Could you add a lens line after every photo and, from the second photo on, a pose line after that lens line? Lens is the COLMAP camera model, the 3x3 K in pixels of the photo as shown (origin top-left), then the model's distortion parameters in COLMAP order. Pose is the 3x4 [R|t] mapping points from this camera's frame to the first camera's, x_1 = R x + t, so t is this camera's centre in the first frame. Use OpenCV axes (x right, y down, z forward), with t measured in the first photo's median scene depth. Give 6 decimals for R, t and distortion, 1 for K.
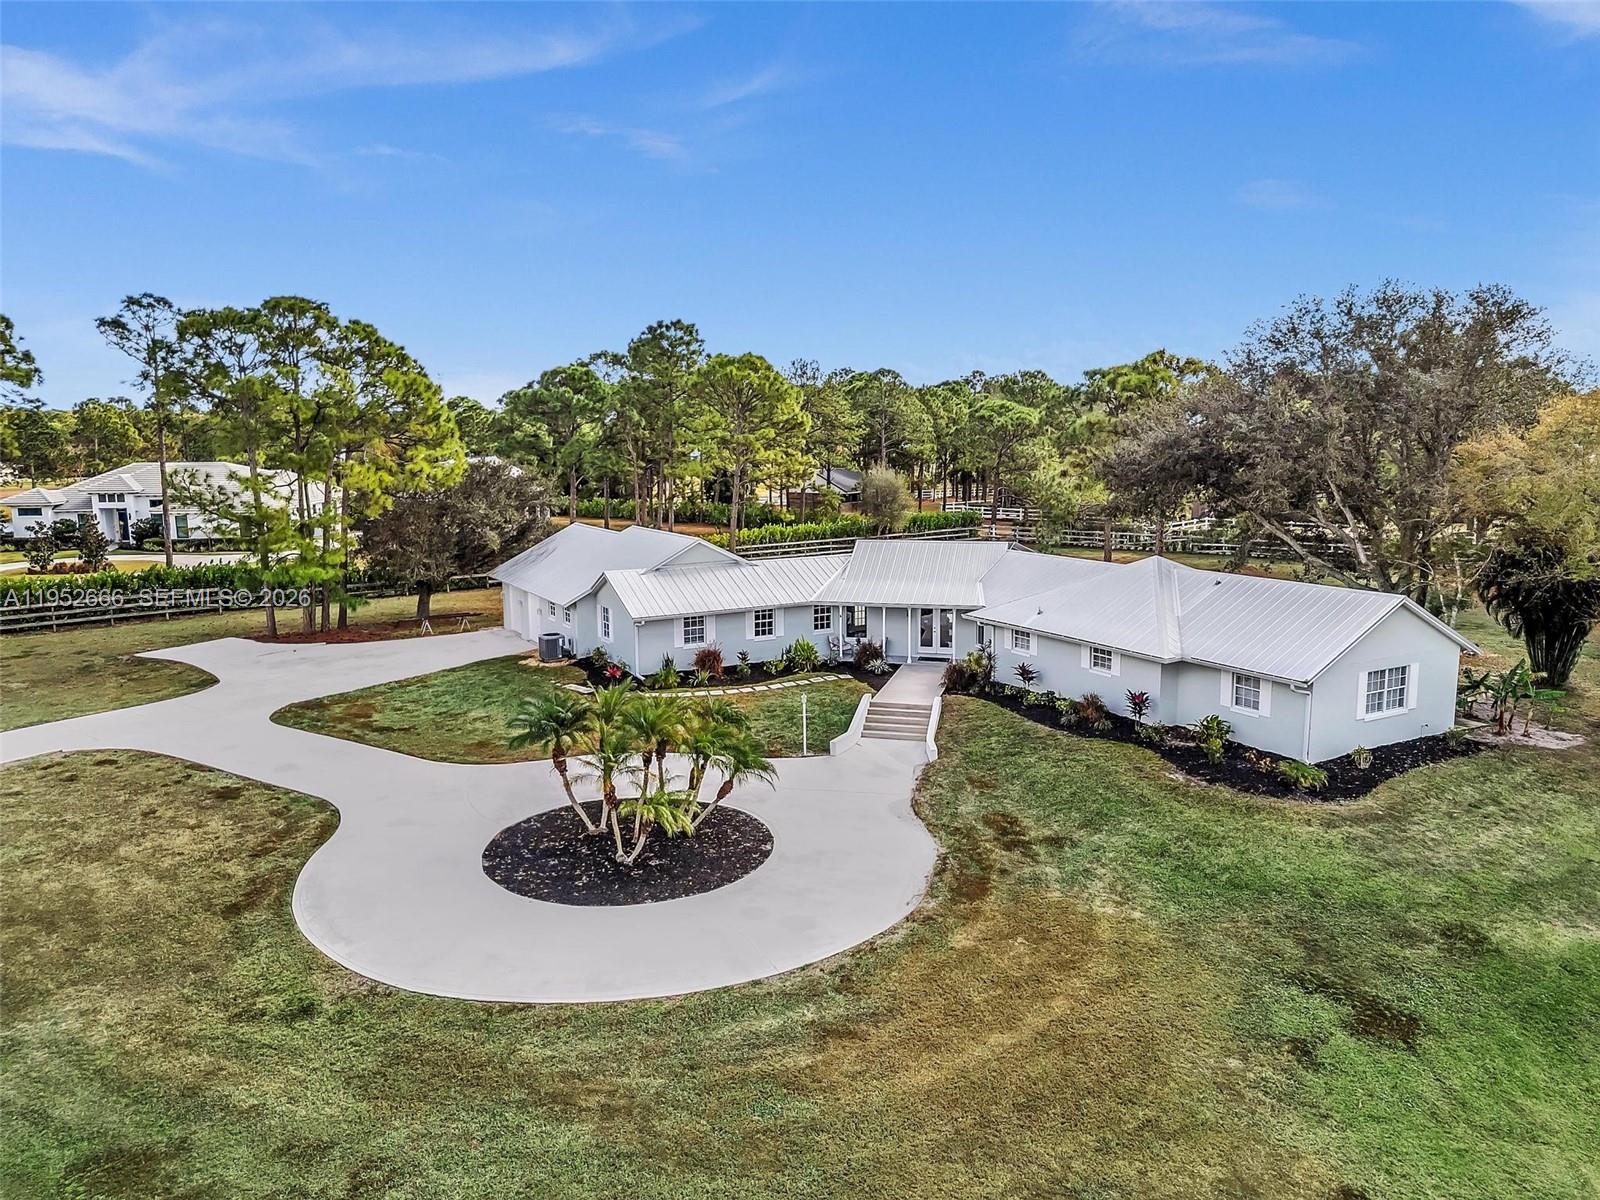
lens RADIAL K [[1116.2, 0, 797.3], [0, 1116.2, 610.2], [0, 0, 1]] dist [0.086811, -0.096948]
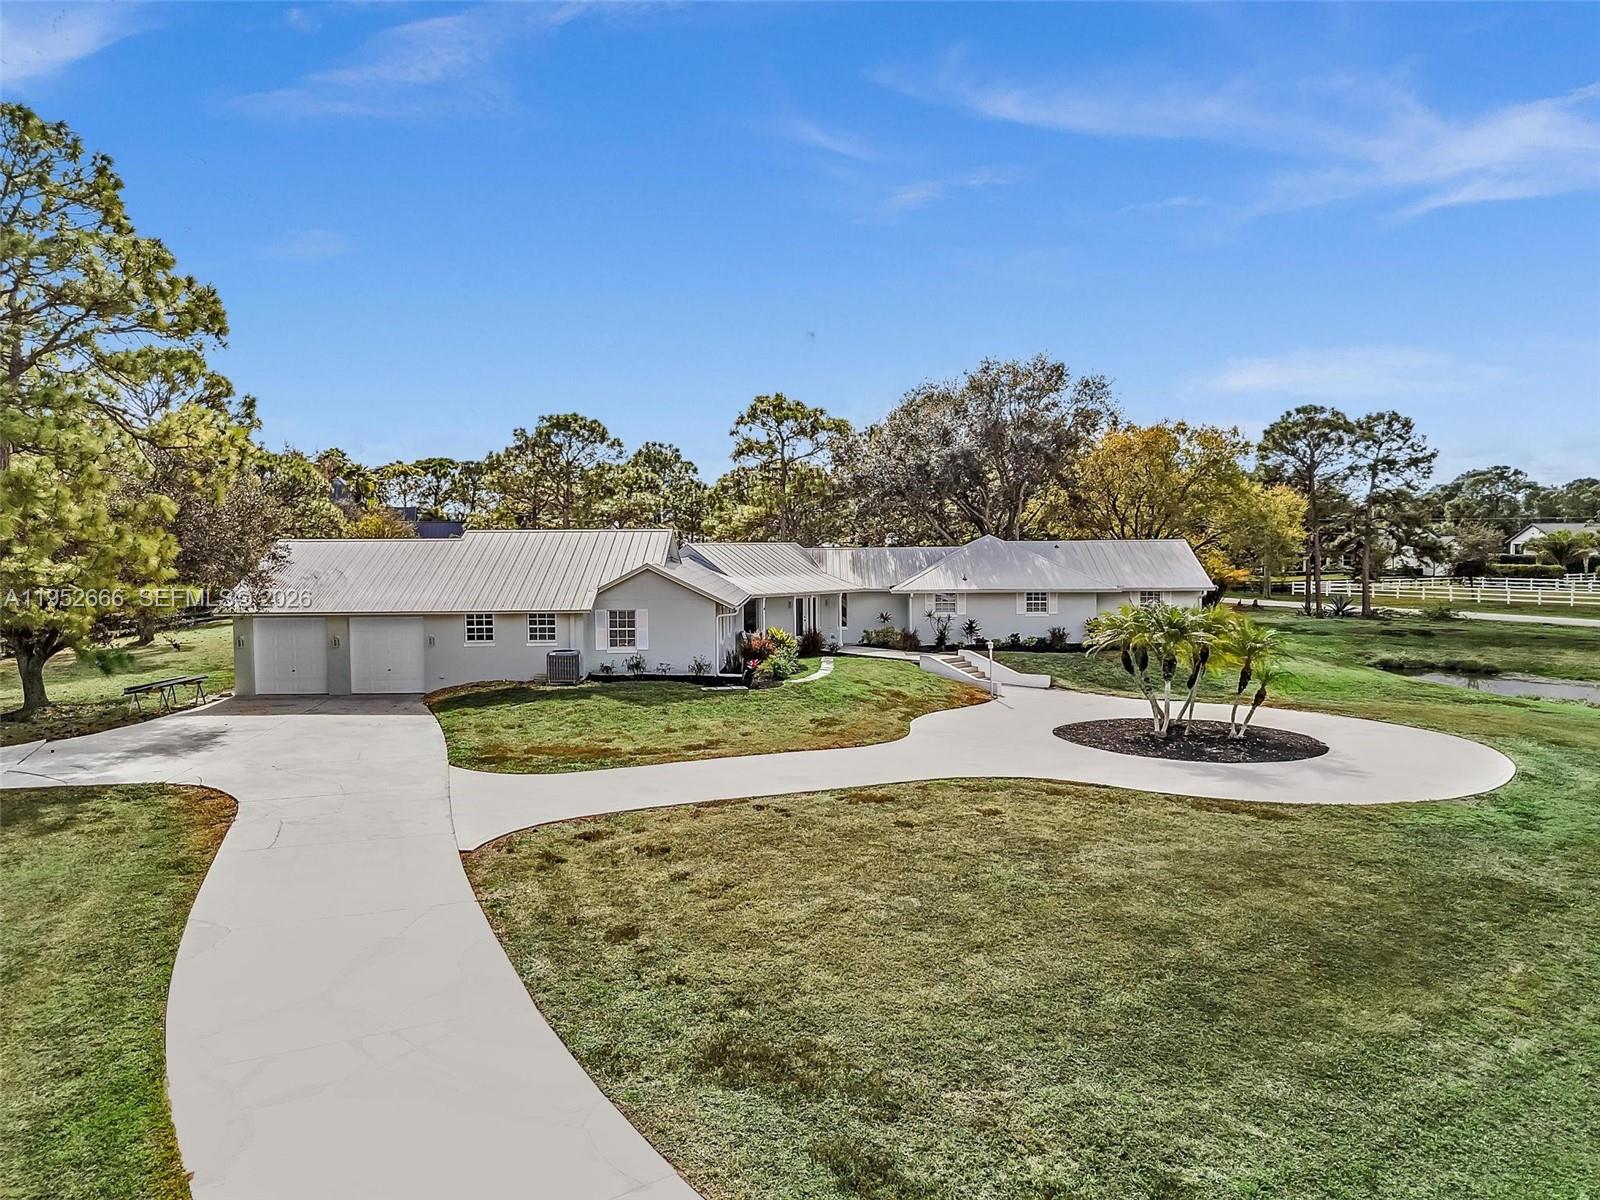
lens RADIAL K [[1120.3, 0, 797.4], [0, 1120.3, 610.4], [0, 0, 1]] dist [0.076155, -0.077571]
pose [[0.509935, -0.049185, 0.858806, -1.118803], [0.140691, 0.989689, -0.026857, 0.052269], [-0.848630, 0.134522, 0.511597, 0.636511]]
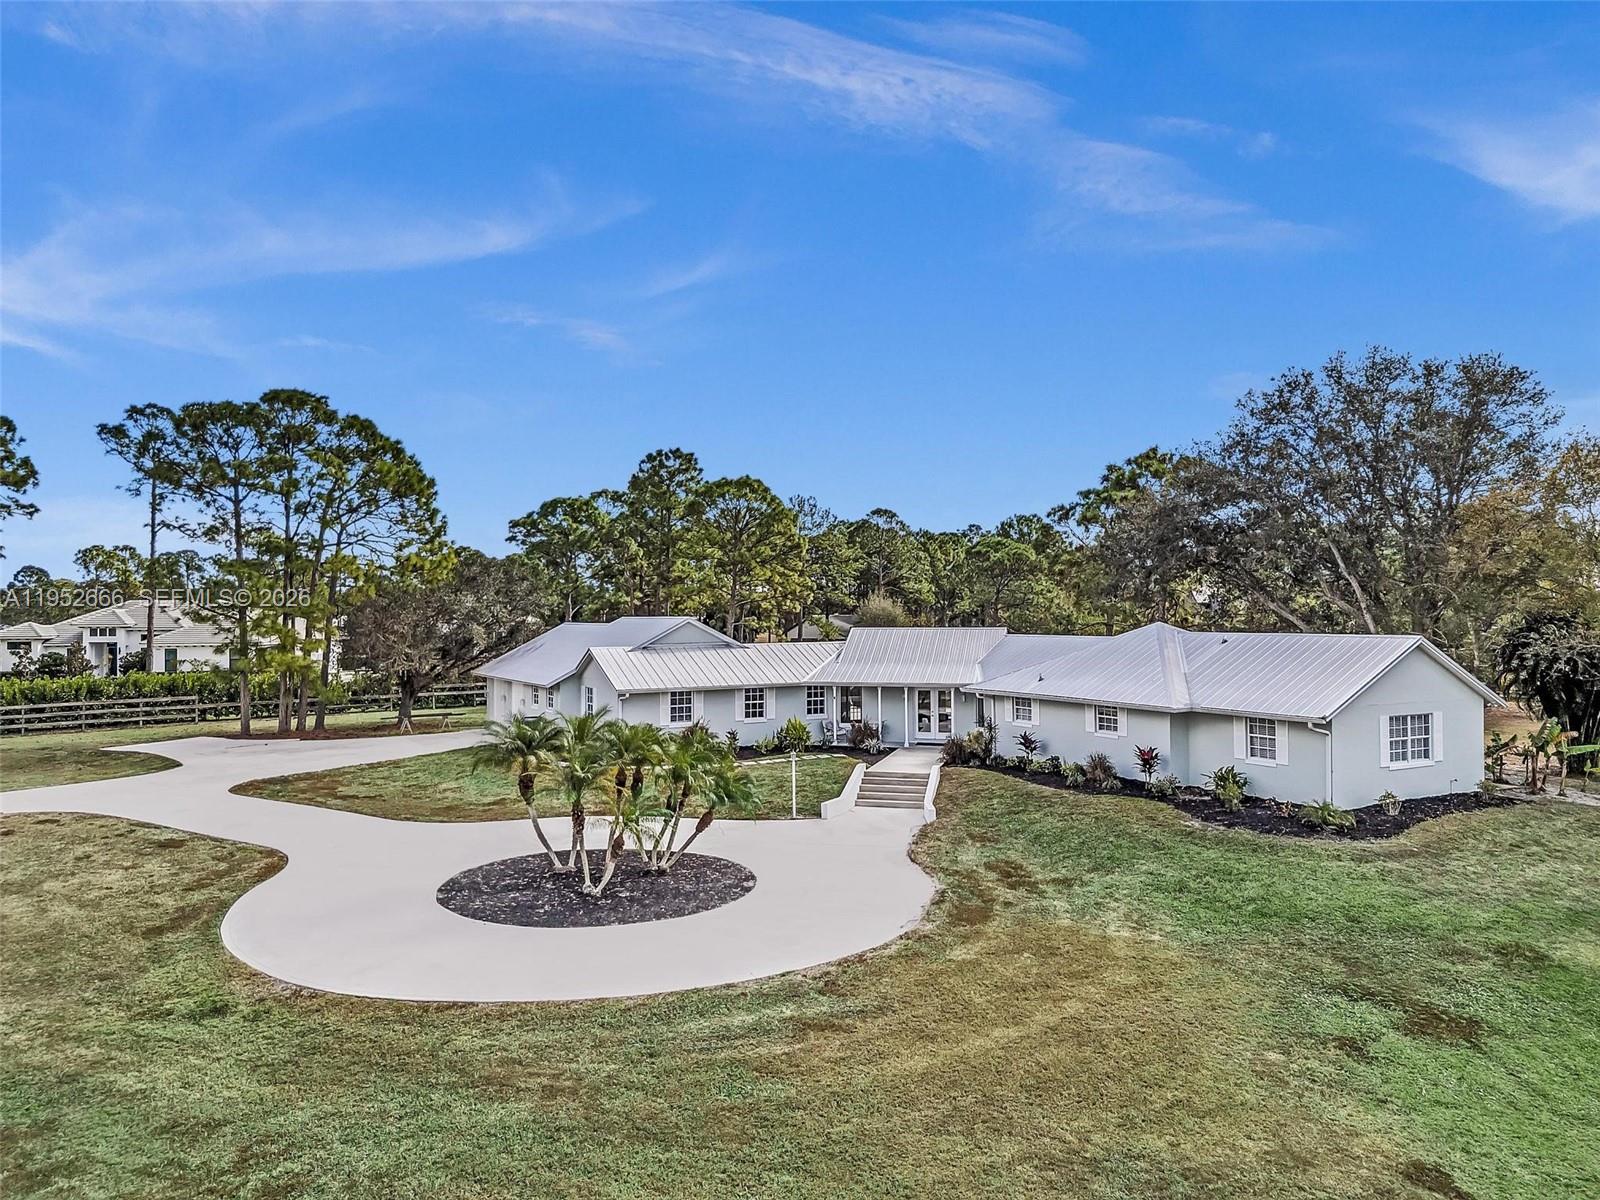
lens RADIAL K [[1120.3, 0, 797.4], [0, 1120.3, 610.4], [0, 0, 1]] dist [0.076155, -0.077571]
pose [[0.999995, 0.002618, -0.001483, 0.011390], [-0.002822, 0.987058, -0.160340, 0.118123], [0.001044, 0.160343, 0.987061, 0.048384]]
